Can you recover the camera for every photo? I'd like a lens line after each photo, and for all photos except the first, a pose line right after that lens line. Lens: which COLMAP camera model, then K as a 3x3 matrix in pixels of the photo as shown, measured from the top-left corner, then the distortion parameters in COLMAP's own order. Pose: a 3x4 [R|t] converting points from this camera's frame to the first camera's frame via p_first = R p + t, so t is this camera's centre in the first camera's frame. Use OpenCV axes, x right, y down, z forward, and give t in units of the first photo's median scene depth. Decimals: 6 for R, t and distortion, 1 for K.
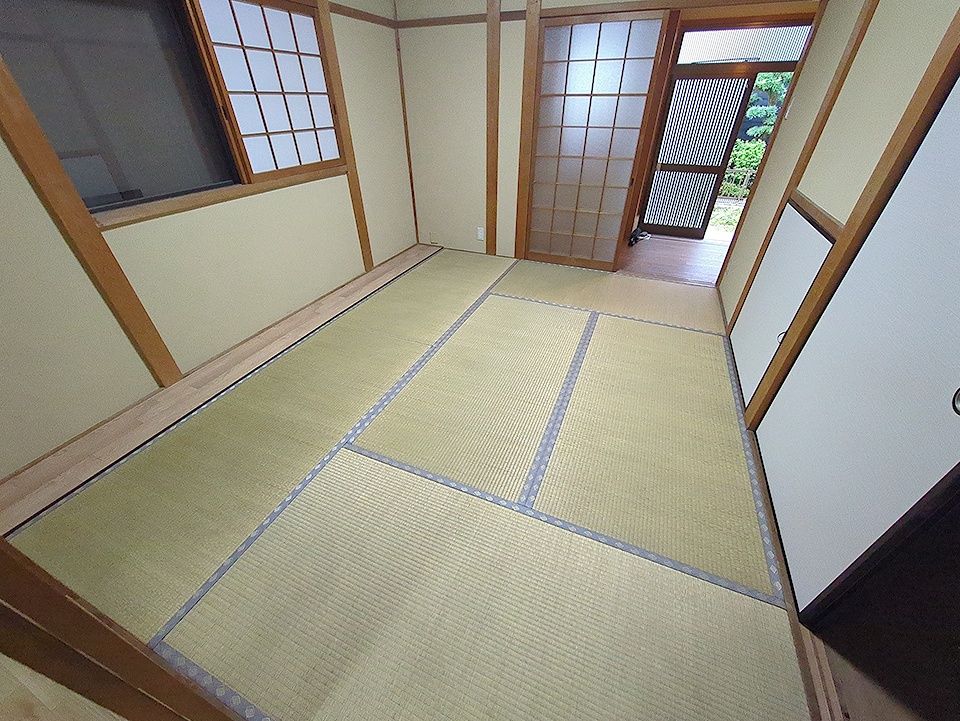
lens RADIAL K [[387.0, 0, 481.4], [0, 387.0, 363.5], [0, 0, 1]] dist [0.000498, 0.000294]
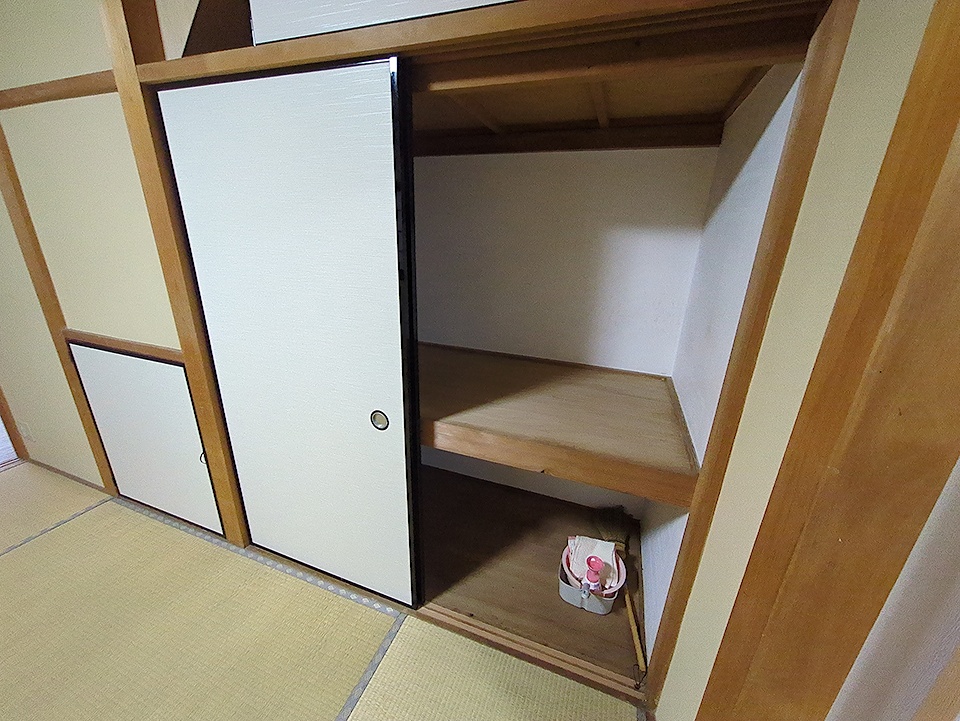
lens RADIAL K [[379.7, 0, 478.9], [0, 379.7, 358.5], [0, 0, 1]] dist [-0.001083, 0.001041]
pose [[-0.043241, -0.324137, 0.945021, -0.049324], [0.543526, 0.786042, 0.294478, -0.119927], [-0.838278, 0.526378, 0.142187, 0.109630]]
